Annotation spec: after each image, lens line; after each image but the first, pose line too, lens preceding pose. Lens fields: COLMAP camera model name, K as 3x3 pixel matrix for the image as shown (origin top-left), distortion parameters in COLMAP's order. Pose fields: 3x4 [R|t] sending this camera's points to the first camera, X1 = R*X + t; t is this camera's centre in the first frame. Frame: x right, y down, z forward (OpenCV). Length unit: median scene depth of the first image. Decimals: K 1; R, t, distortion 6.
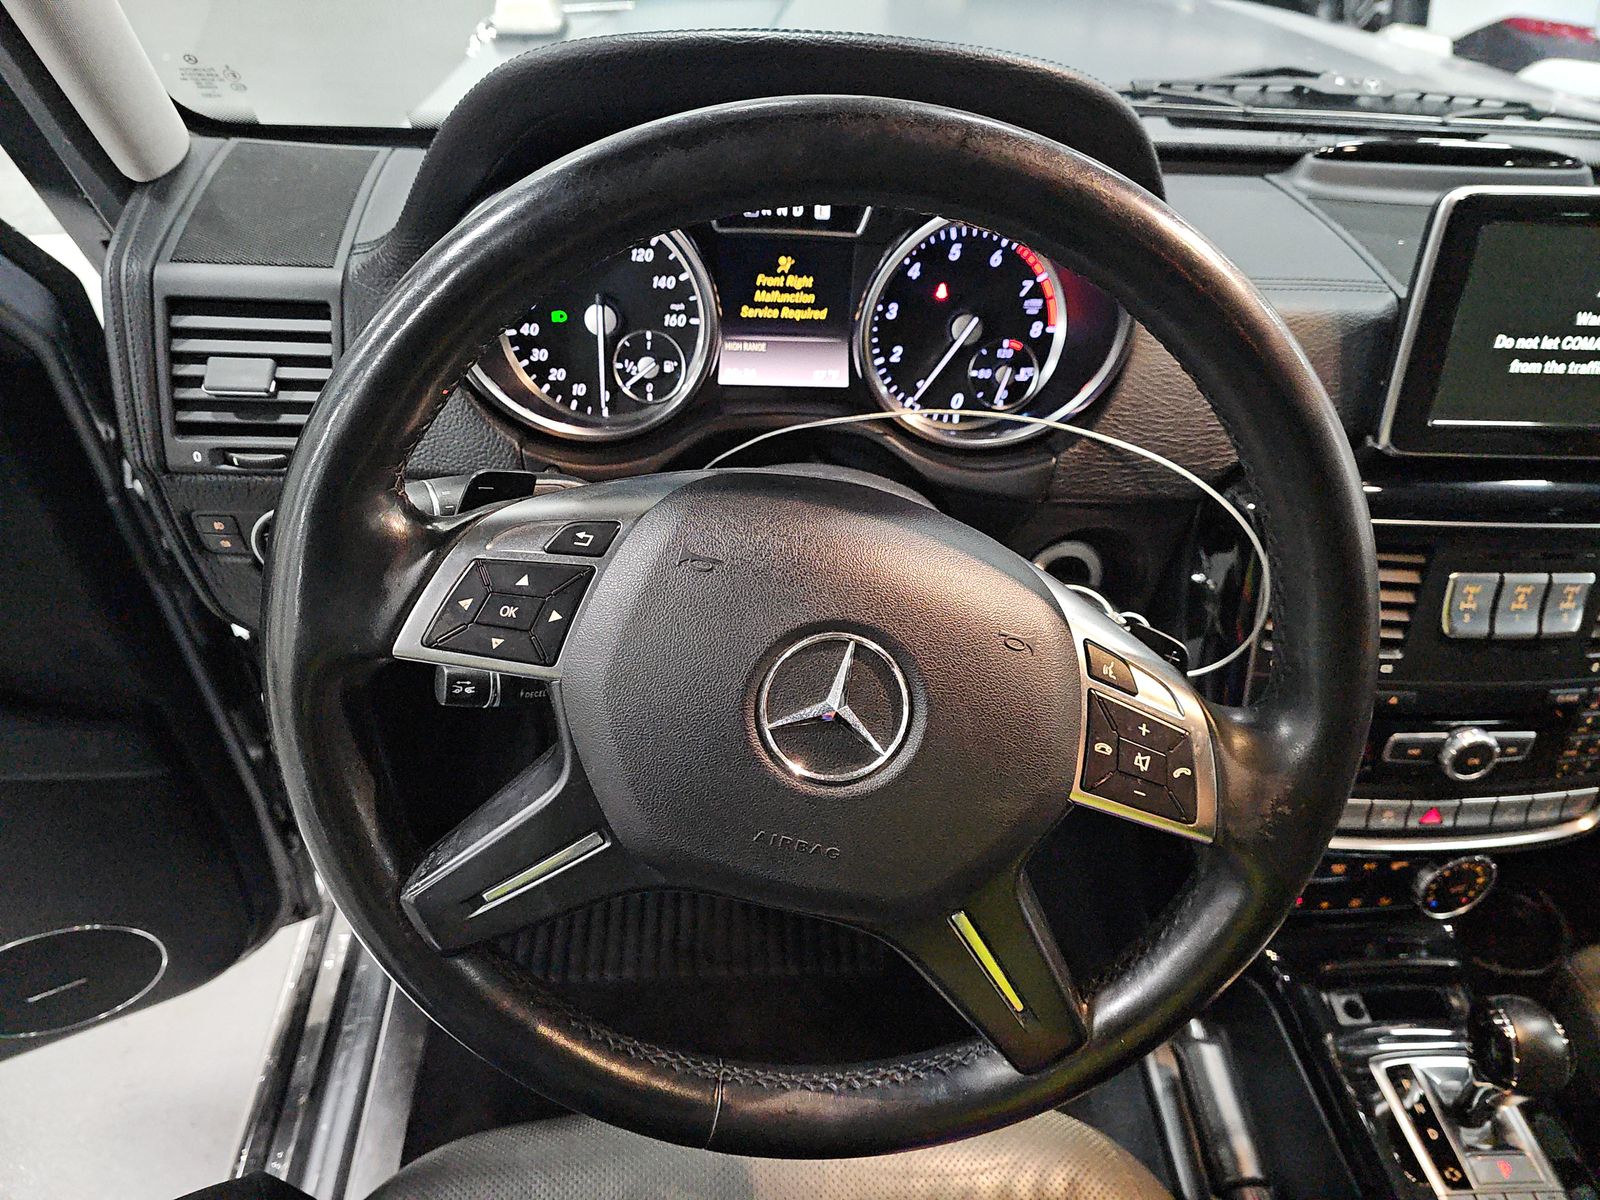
lens RADIAL K [[1080.1, 0, 800.0], [0, 1080.1, 600.0], [0, 0, 1]] dist [-0.029441, 0.000149]
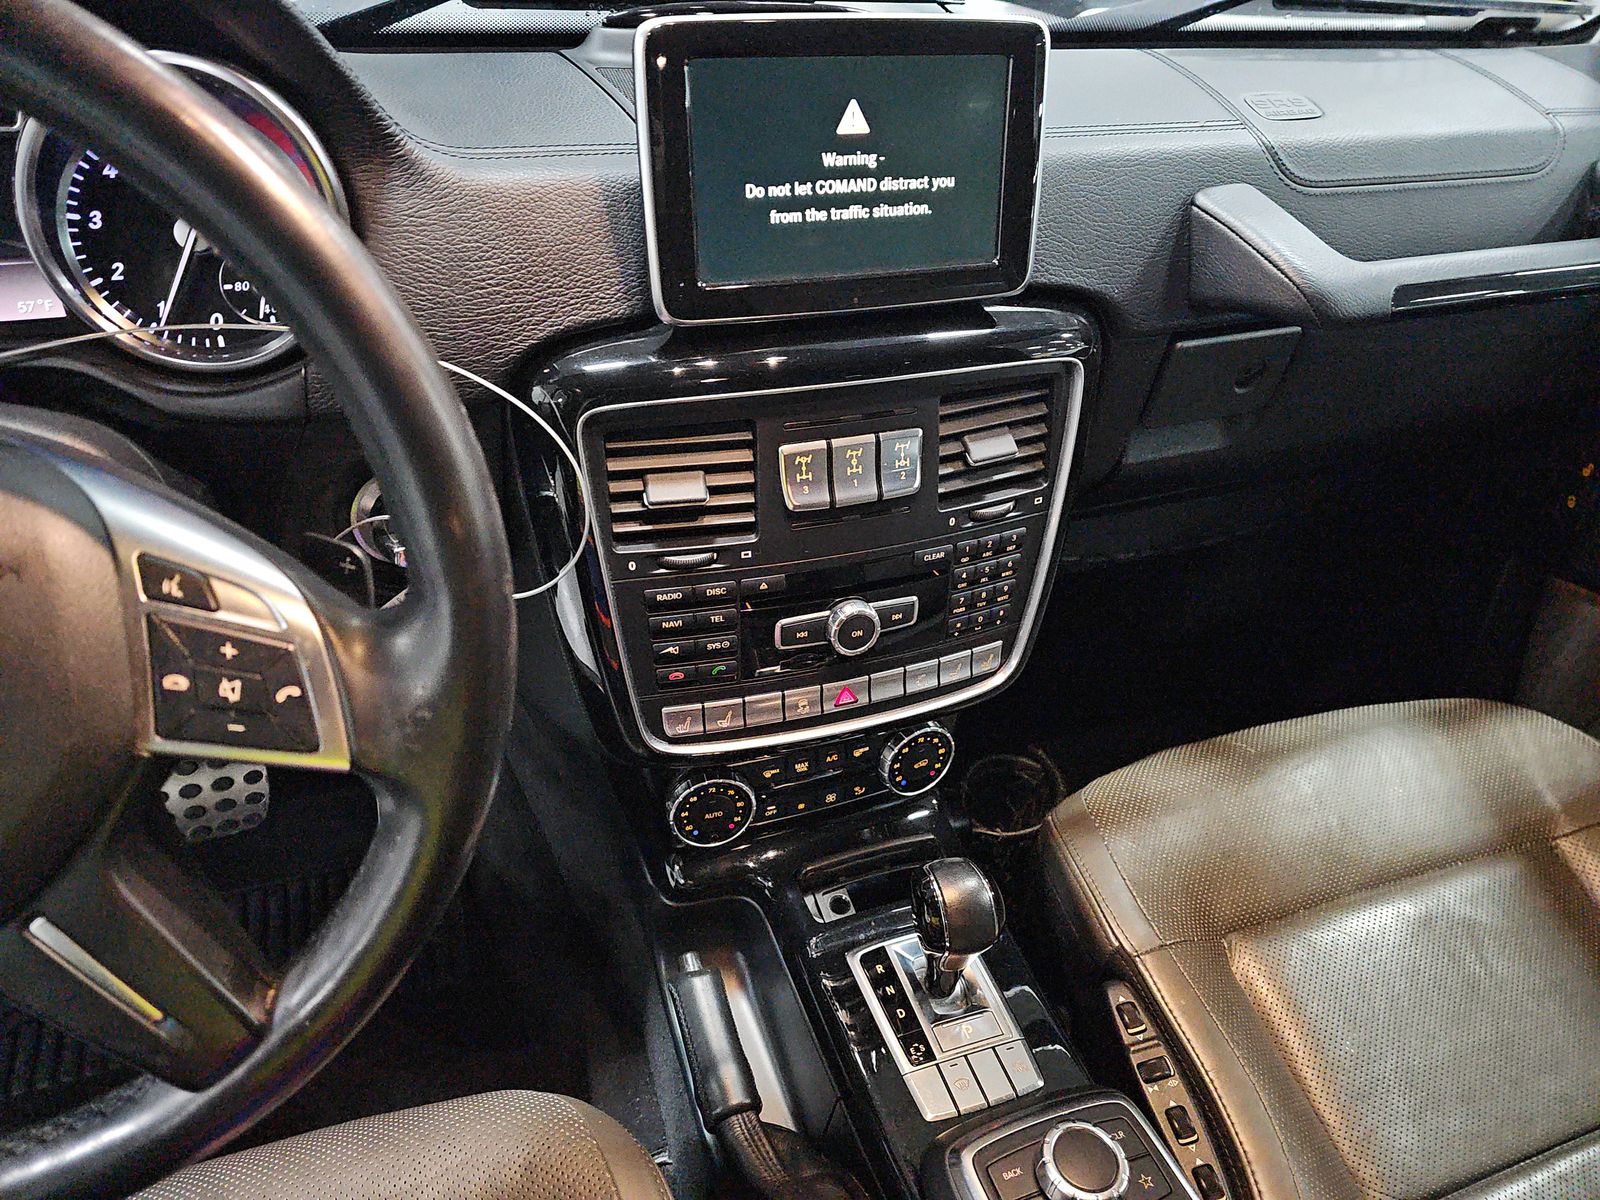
lens RADIAL K [[1069.5, 0, 800.0], [0, 1069.5, 600.0], [0, 0, 1]] dist [0.033551, -0.028785]
pose [[0.953926, -0.161931, 0.252594, 0.347421], [0.158133, 0.986783, 0.035405, 0.078978], [-0.254989, 0.006169, 0.966924, 0.054953]]
